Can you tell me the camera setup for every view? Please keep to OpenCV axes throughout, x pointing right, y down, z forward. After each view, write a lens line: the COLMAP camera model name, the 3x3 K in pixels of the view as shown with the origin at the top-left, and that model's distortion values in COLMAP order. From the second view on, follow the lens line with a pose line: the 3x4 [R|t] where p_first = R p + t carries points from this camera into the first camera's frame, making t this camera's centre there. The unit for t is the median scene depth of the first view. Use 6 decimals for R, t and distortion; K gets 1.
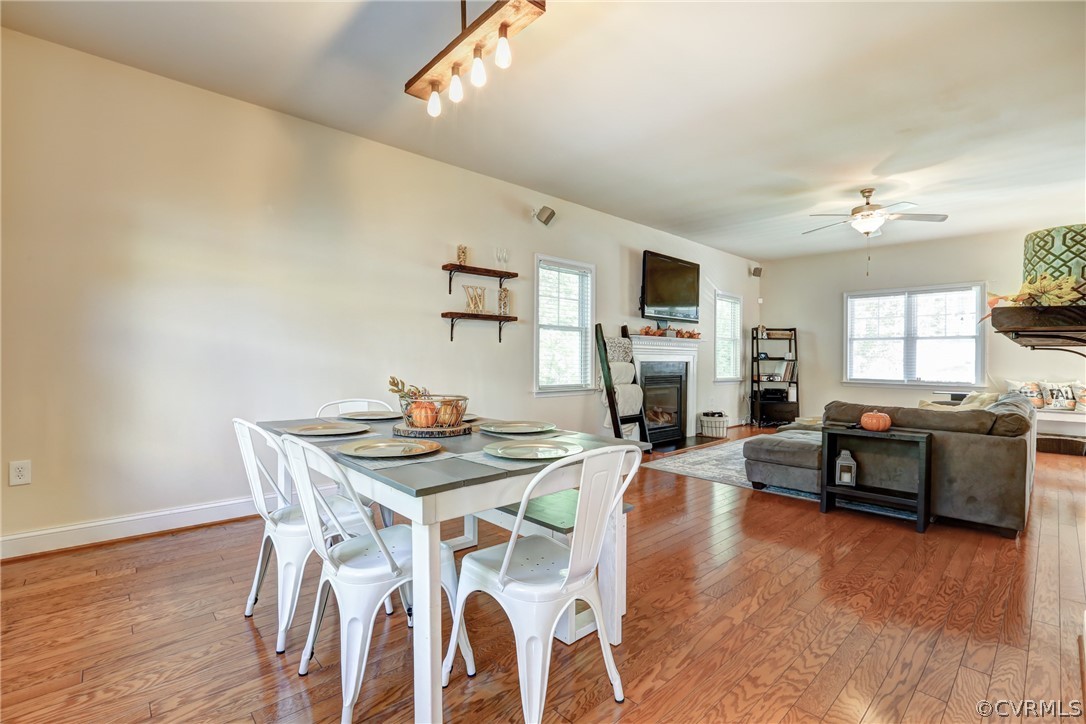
lens RADIAL K [[504.6, 0, 552.4], [0, 504.6, 365.2], [0, 0, 1]] dist [-0.045217, 0.031945]
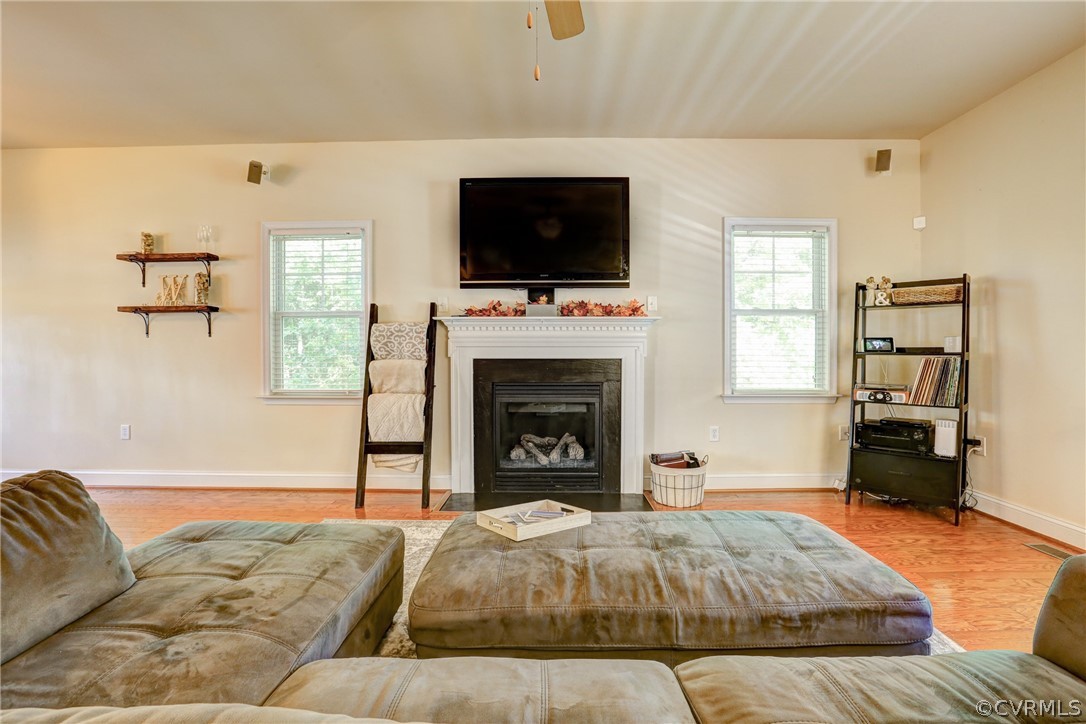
lens RADIAL K [[490.6, 0, 543.0], [0, 490.6, 362.0], [0, 0, 1]] dist [-0.039834, 0.009261]
pose [[0.706345, 0.001228, -0.707867, 0.603153], [-0.002266, 0.999997, -0.000527, -0.002505], [0.707864, 0.001976, 0.706346, 0.572272]]
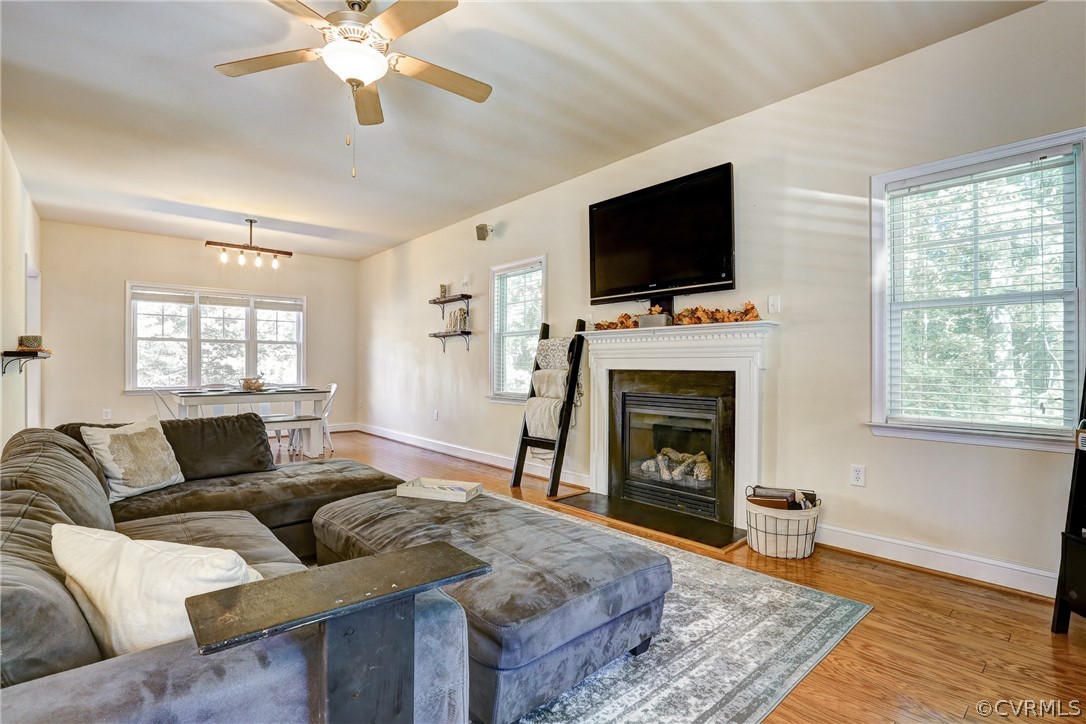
lens RADIAL K [[504.6, 0, 552.4], [0, 504.6, 365.2], [0, 0, 1]] dist [-0.045217, 0.031945]
pose [[-0.016862, -0.008153, -0.999825, 0.765057], [-0.015646, 0.999846, -0.007890, -0.005482], [0.999735, 0.015510, -0.016987, 0.850577]]
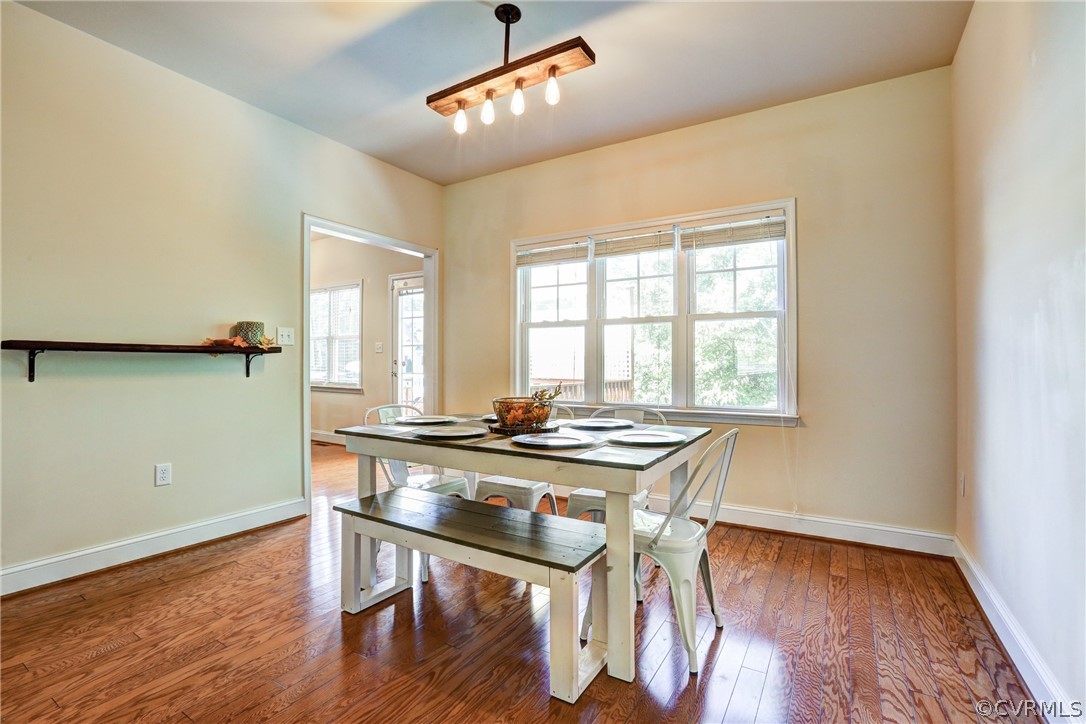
lens RADIAL K [[490.6, 0, 543.0], [0, 490.6, 362.0], [0, 0, 1]] dist [-0.039834, 0.009261]
pose [[-0.966902, -0.010756, -0.254922, 0.000516], [-0.013748, 0.999856, 0.009957, -0.010028], [0.254778, 0.013132, -0.966910, 0.655591]]
